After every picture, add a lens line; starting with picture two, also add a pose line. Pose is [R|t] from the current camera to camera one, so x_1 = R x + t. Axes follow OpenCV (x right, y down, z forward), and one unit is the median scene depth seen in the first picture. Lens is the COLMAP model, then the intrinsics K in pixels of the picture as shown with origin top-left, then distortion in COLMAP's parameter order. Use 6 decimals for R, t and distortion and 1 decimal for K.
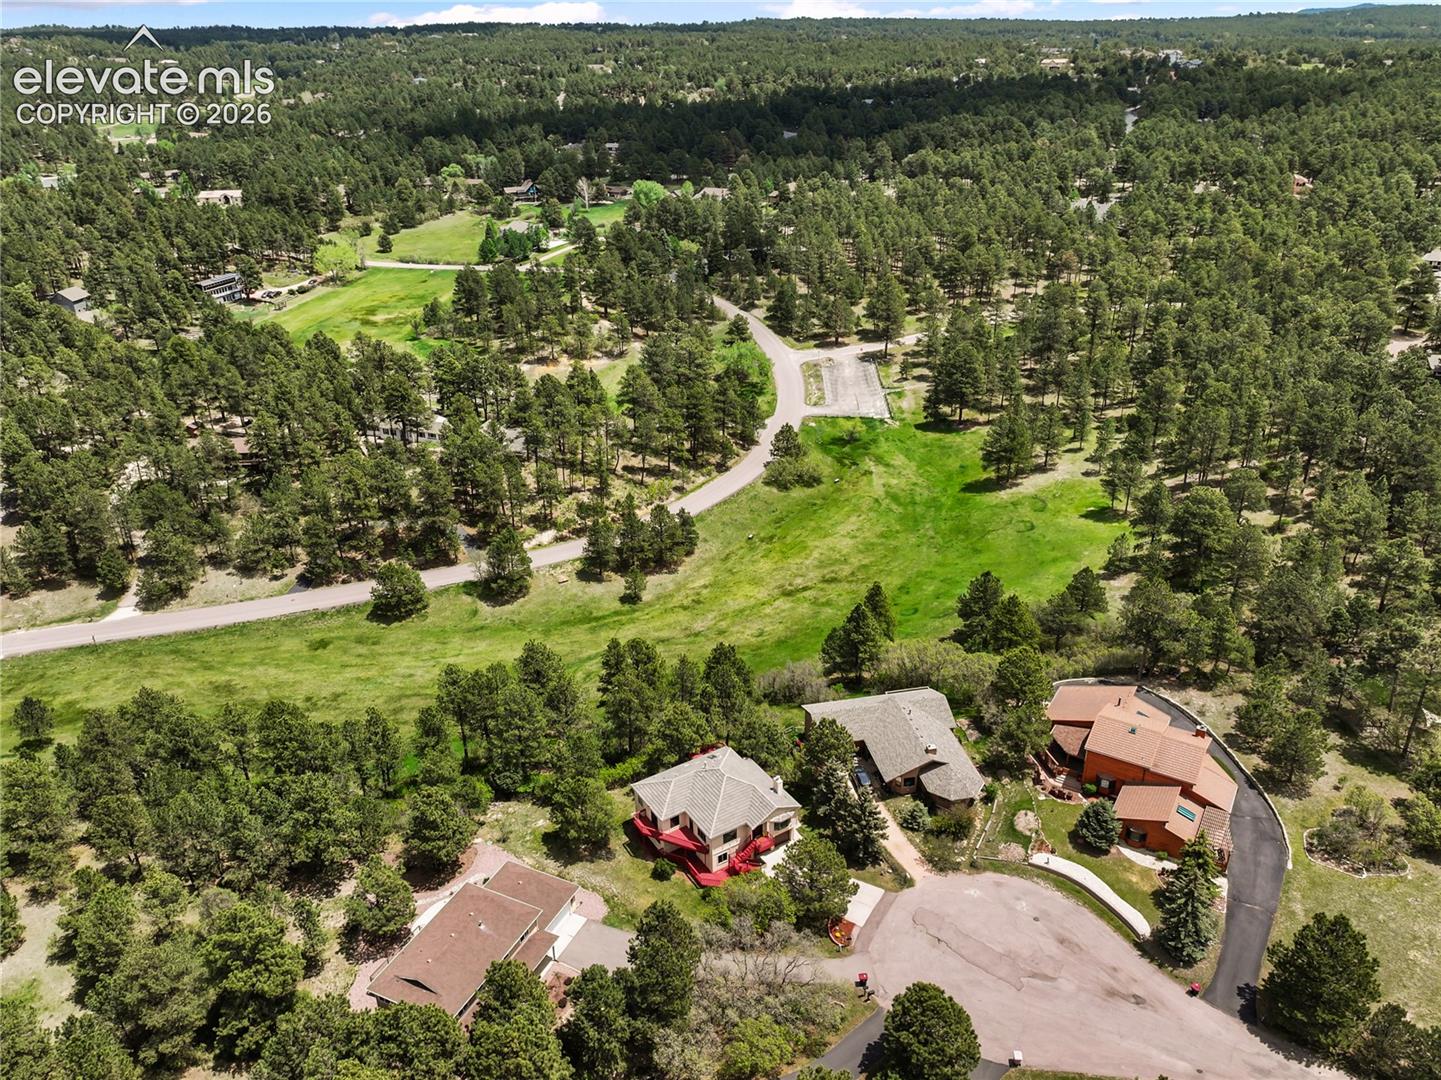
lens RADIAL K [[1035.5, 0, 720.5], [0, 1035.5, 540.0], [0, 0, 1]] dist [0.007002, 0.006989]
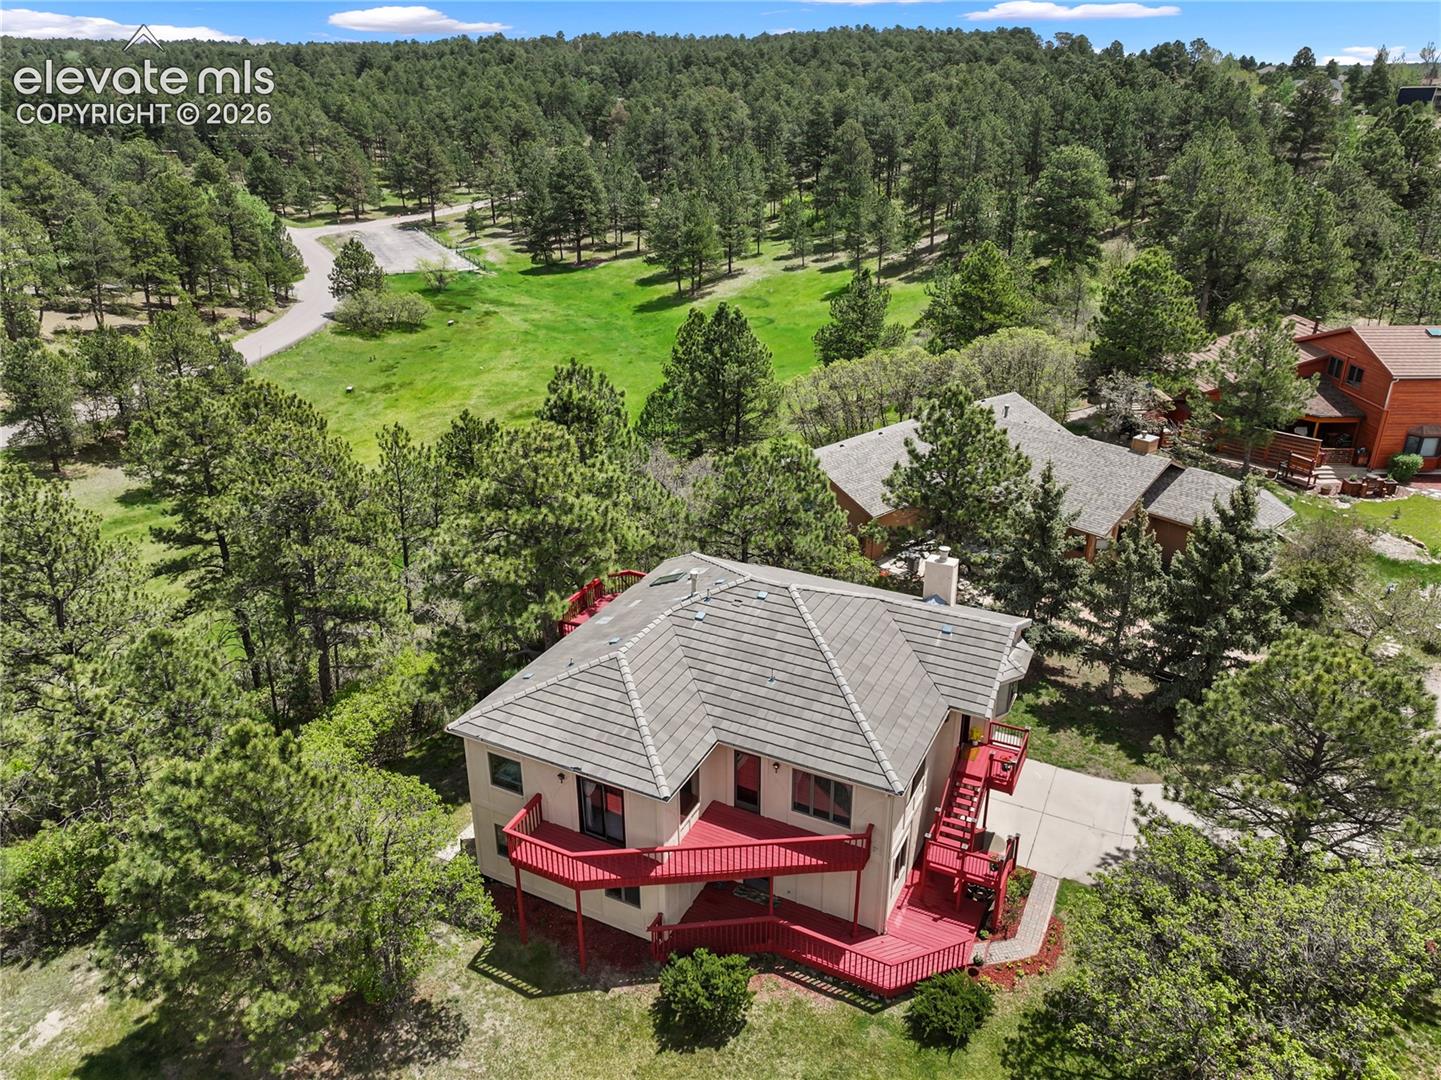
lens RADIAL K [[1010.9, 0, 720.5], [0, 1010.9, 540.0], [0, 0, 1]] dist [0.000787, 0.013234]
pose [[0.856632, -0.187956, 0.480472, -0.088038], [0.209521, 0.977763, 0.008937, 0.128899], [-0.471468, 0.093013, 0.876964, 0.473814]]
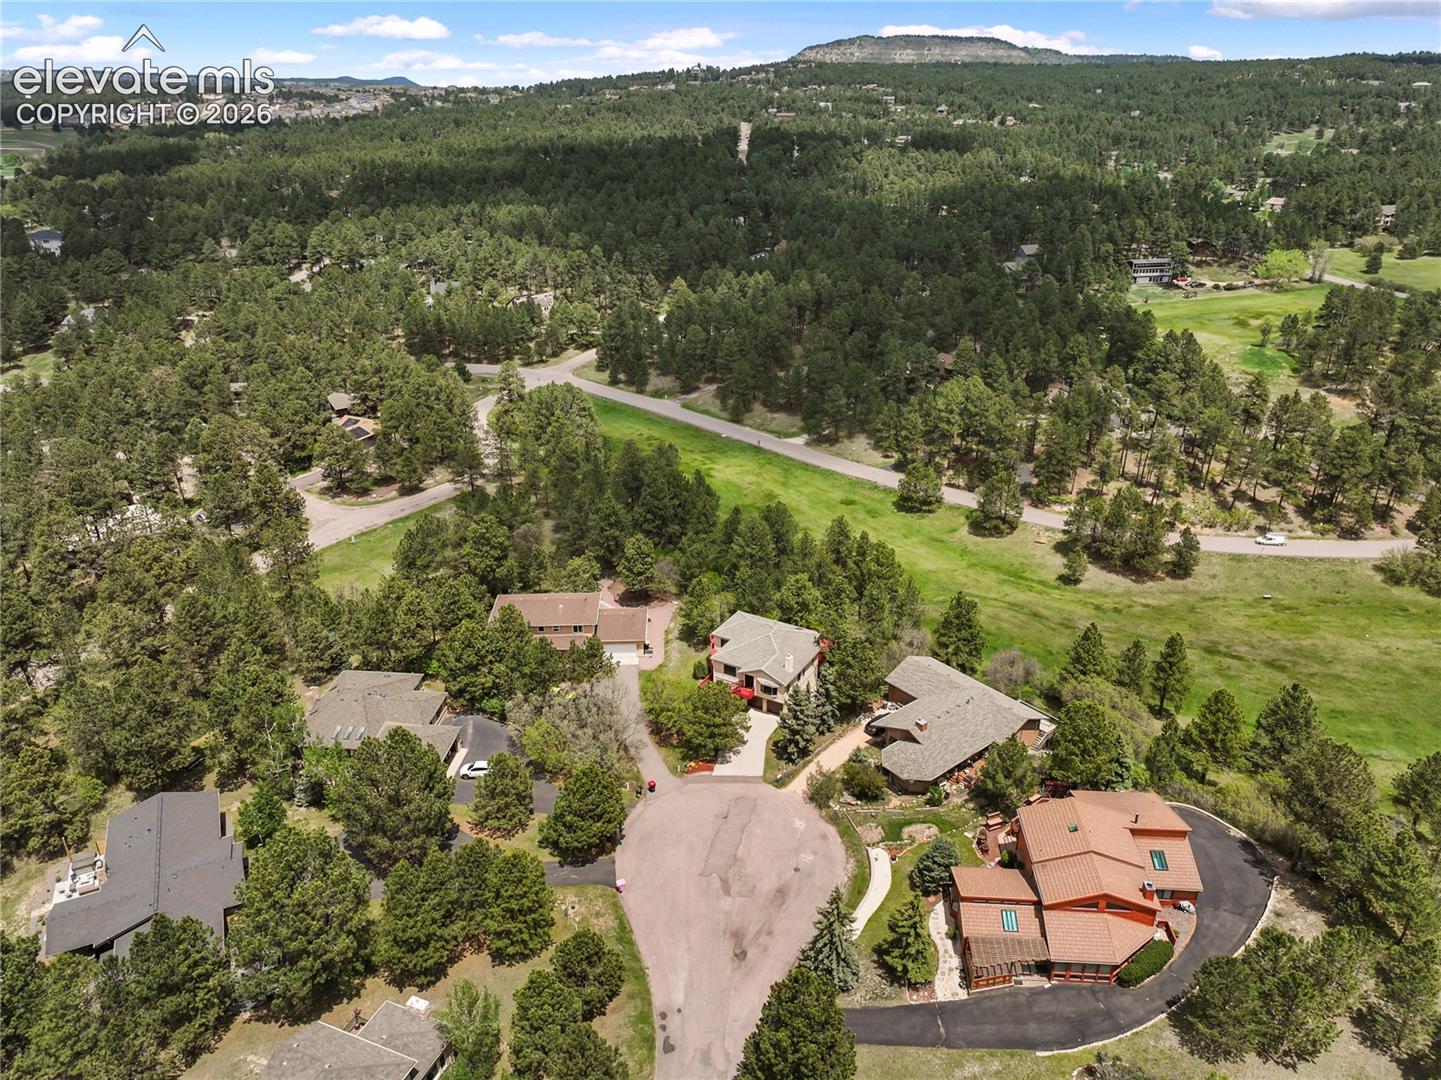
lens RADIAL K [[1010.9, 0, 720.5], [0, 1010.9, 540.0], [0, 0, 1]] dist [0.000787, 0.013234]
pose [[0.464769, 0.378856, -0.800286, 0.498395], [-0.393260, 0.898122, 0.196785, -0.034370], [0.793307, 0.223261, 0.566408, 0.193701]]
